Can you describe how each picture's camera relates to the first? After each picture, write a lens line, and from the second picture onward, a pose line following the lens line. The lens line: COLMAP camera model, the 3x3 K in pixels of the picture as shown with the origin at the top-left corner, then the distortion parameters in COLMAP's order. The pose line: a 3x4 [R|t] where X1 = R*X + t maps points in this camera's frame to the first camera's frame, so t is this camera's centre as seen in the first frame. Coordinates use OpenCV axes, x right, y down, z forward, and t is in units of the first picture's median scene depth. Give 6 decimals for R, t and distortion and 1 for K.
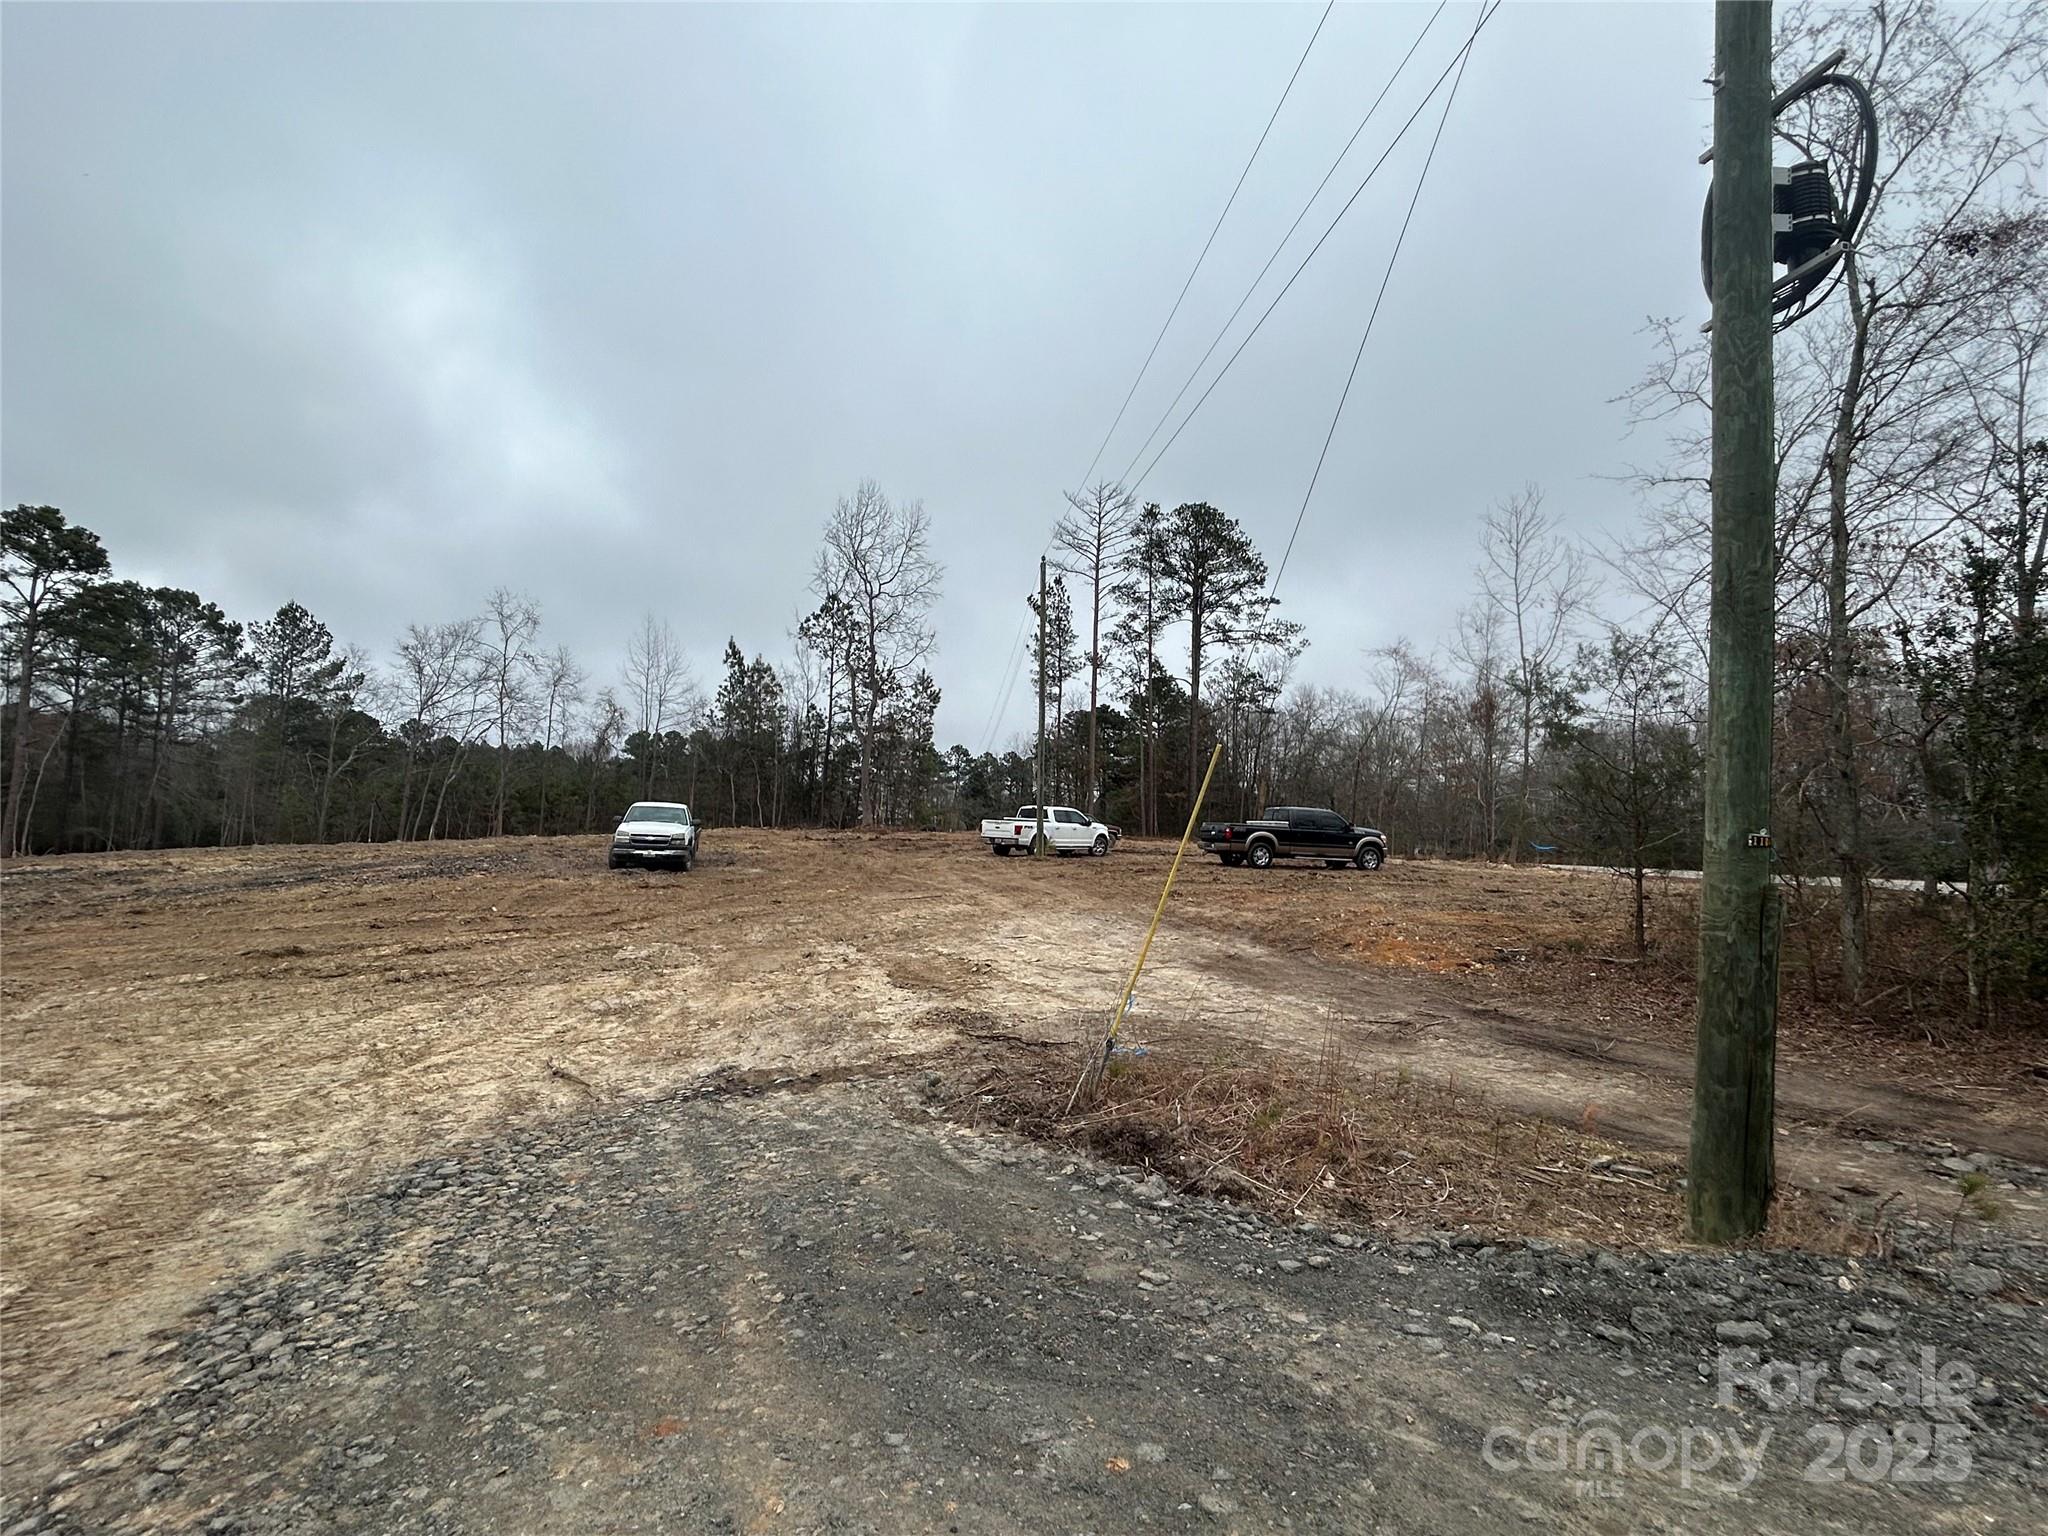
lens RADIAL K [[969.4, 0, 1023.4], [0, 969.4, 779.0], [0, 0, 1]] dist [-0.009572, 0.004132]
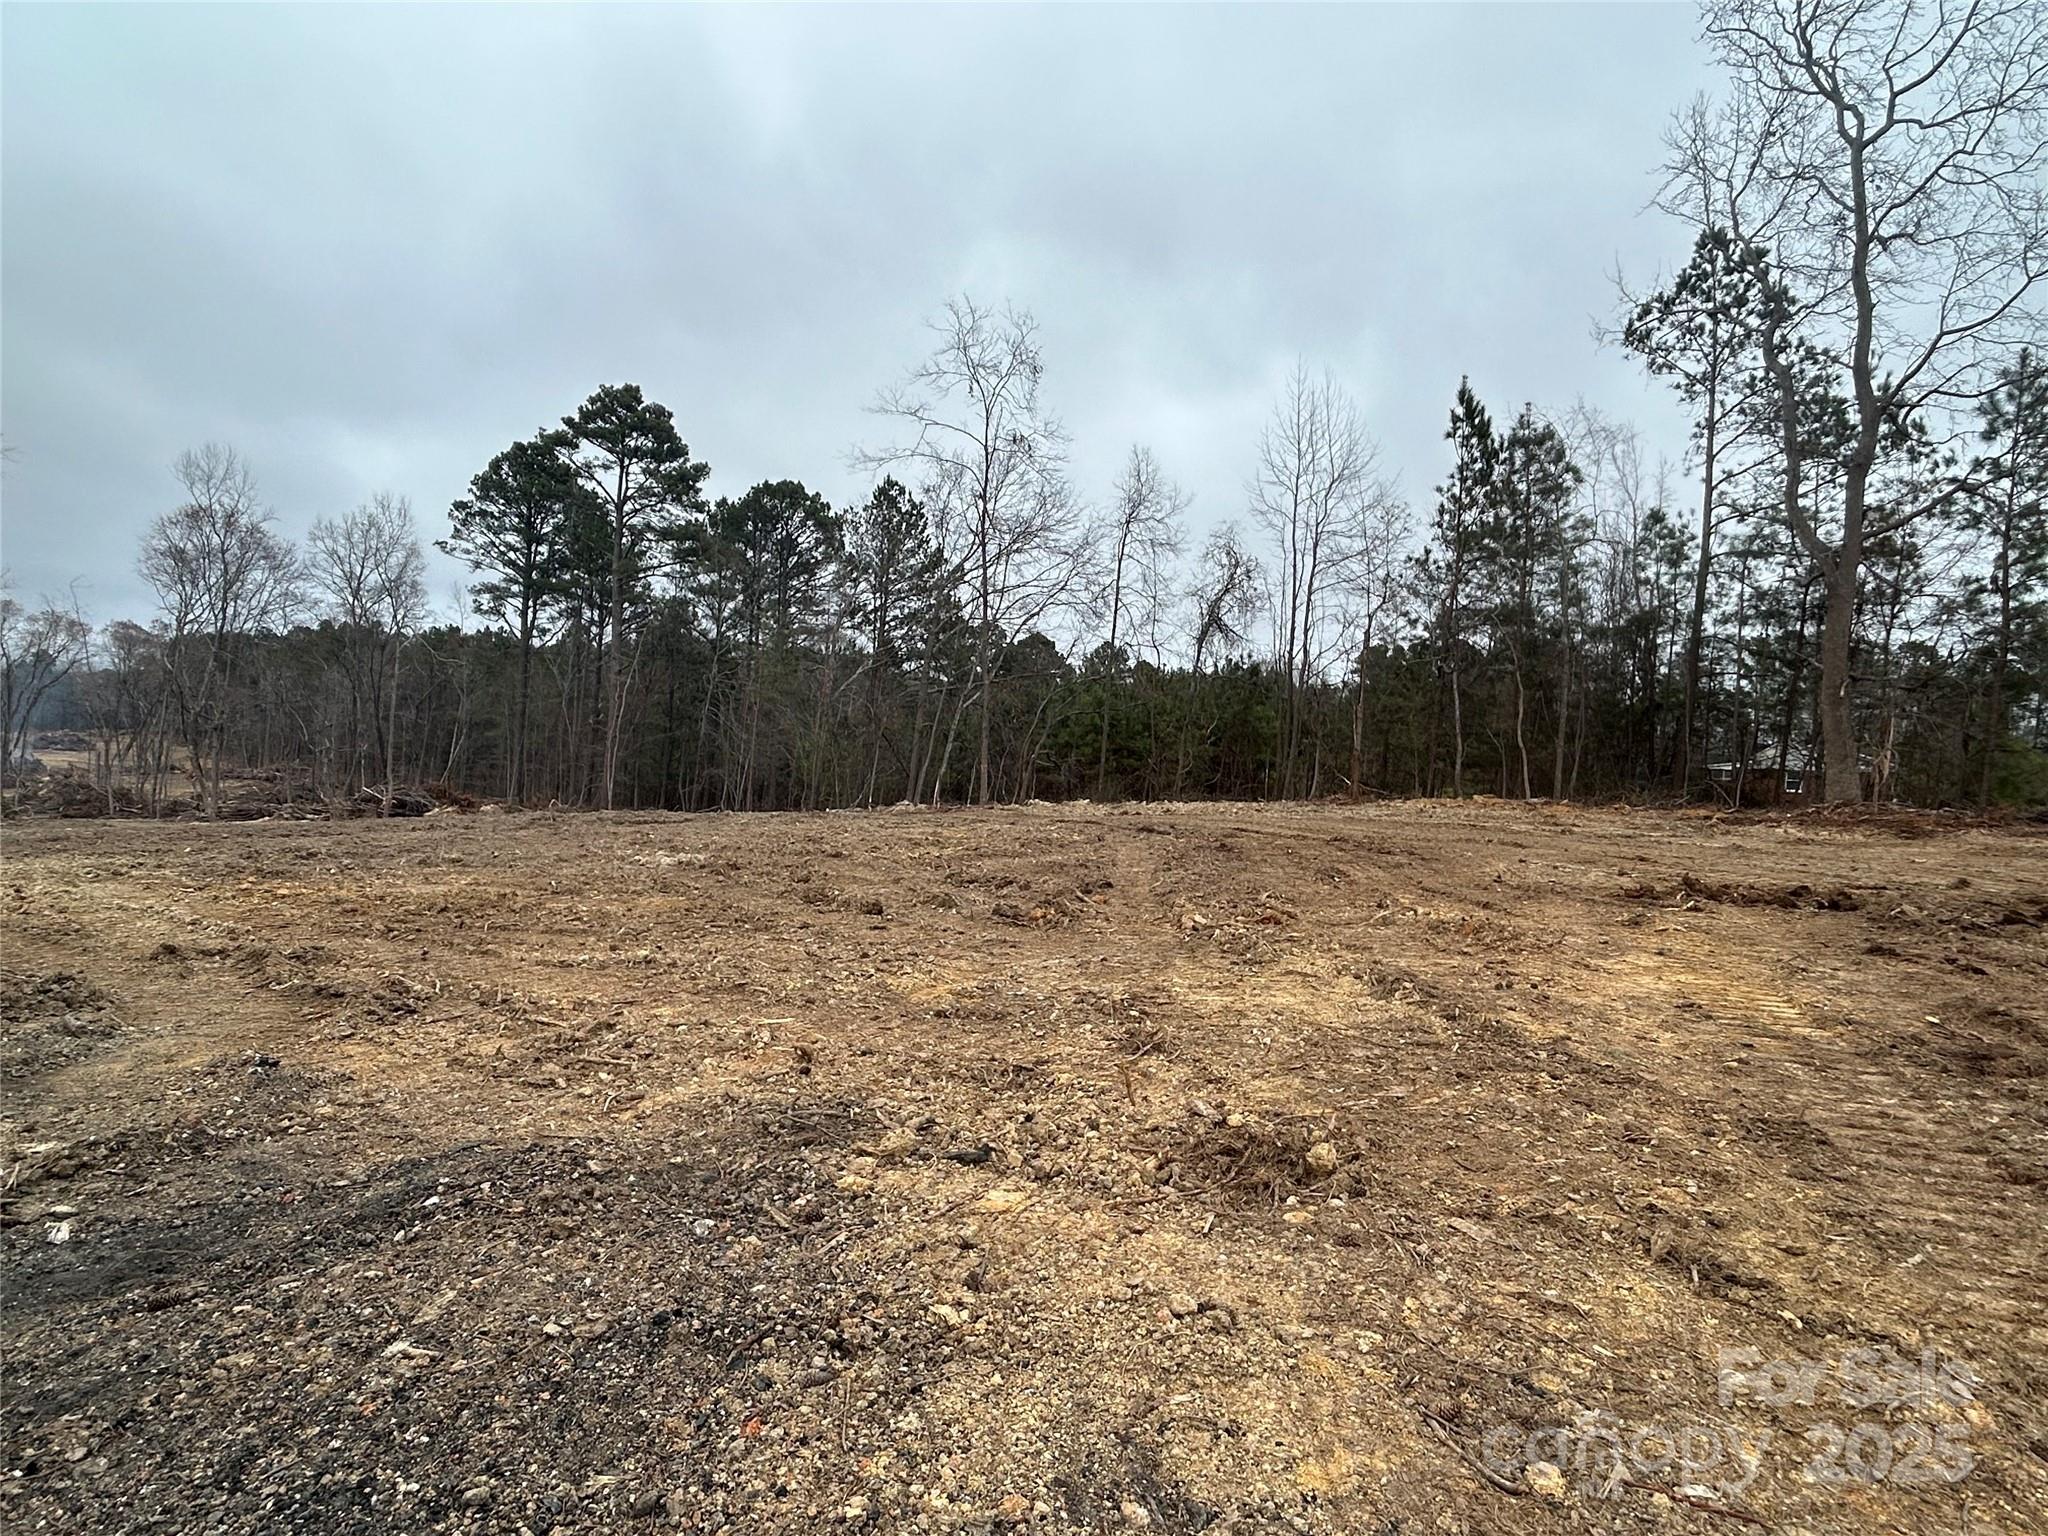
lens RADIAL K [[1156.2, 0, 1024.0], [0, 1156.2, 768.0], [0, 0, 1]] dist [-0.003660, 0.002502]
pose [[0.771248, 0.013774, -0.636386, -0.112662], [0.017101, 0.998957, 0.042346, 0.011560], [0.636305, -0.043542, 0.770208, 0.445284]]
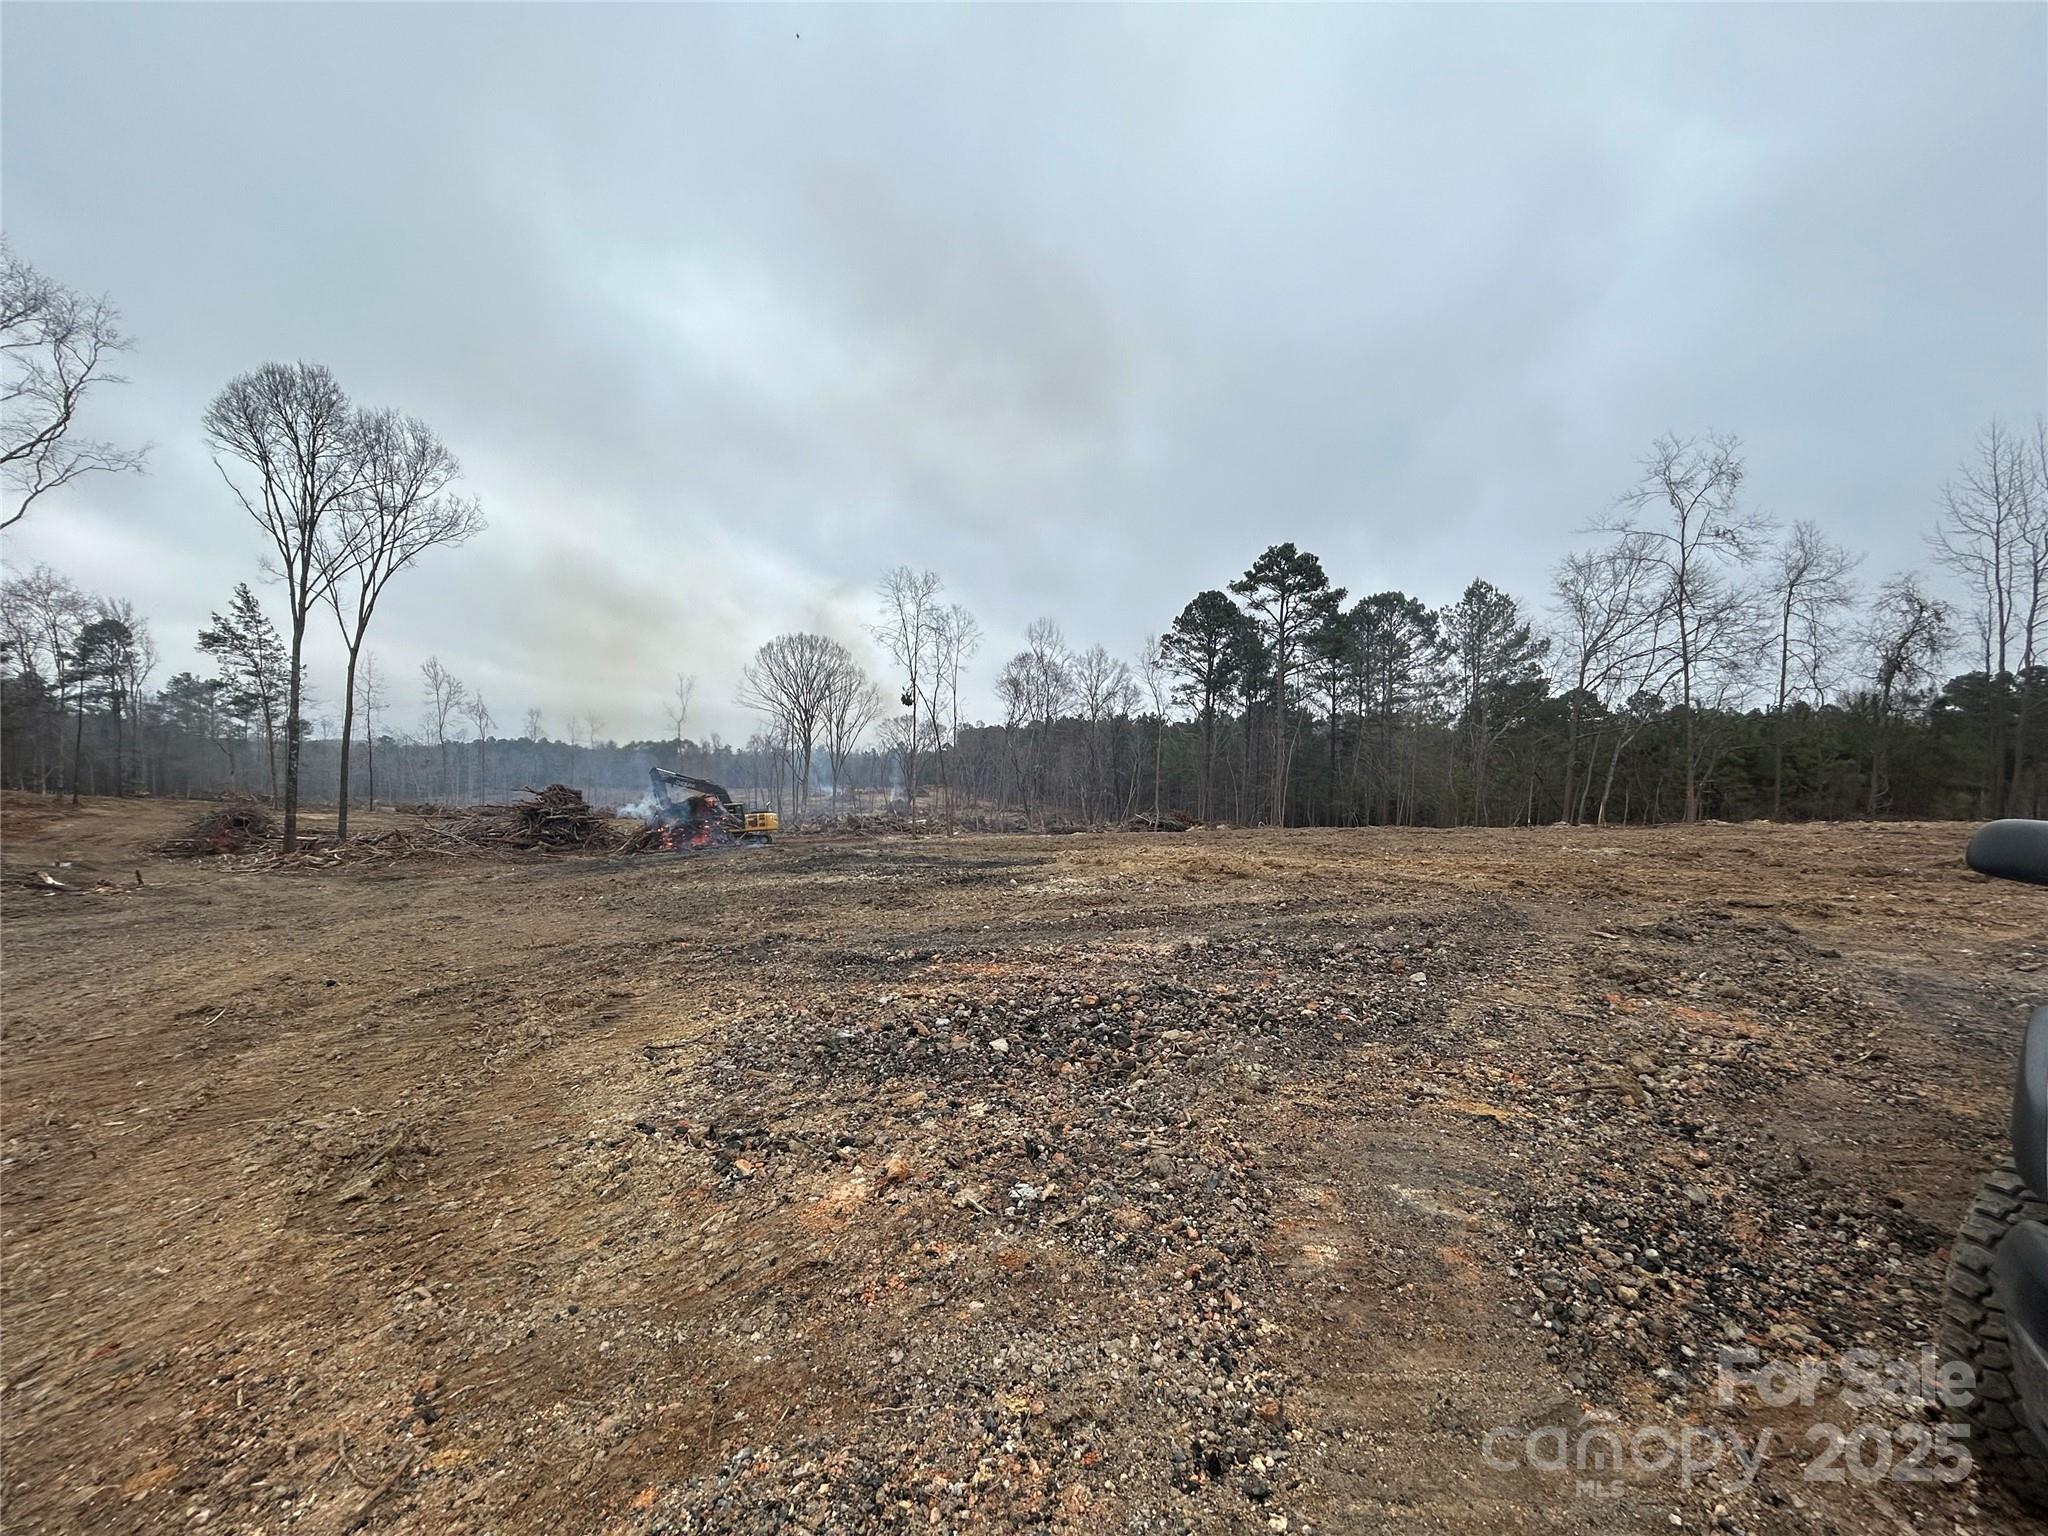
lens RADIAL K [[826.4, 0, 1019.8], [0, 826.4, 765.3], [0, 0, 1]] dist [-0.001183, 0.000276]
pose [[0.331230, -0.036091, -0.942859, -0.137284], [0.045041, 0.998734, -0.022406, 0.010806], [0.942474, -0.035046, 0.332437, 0.321506]]
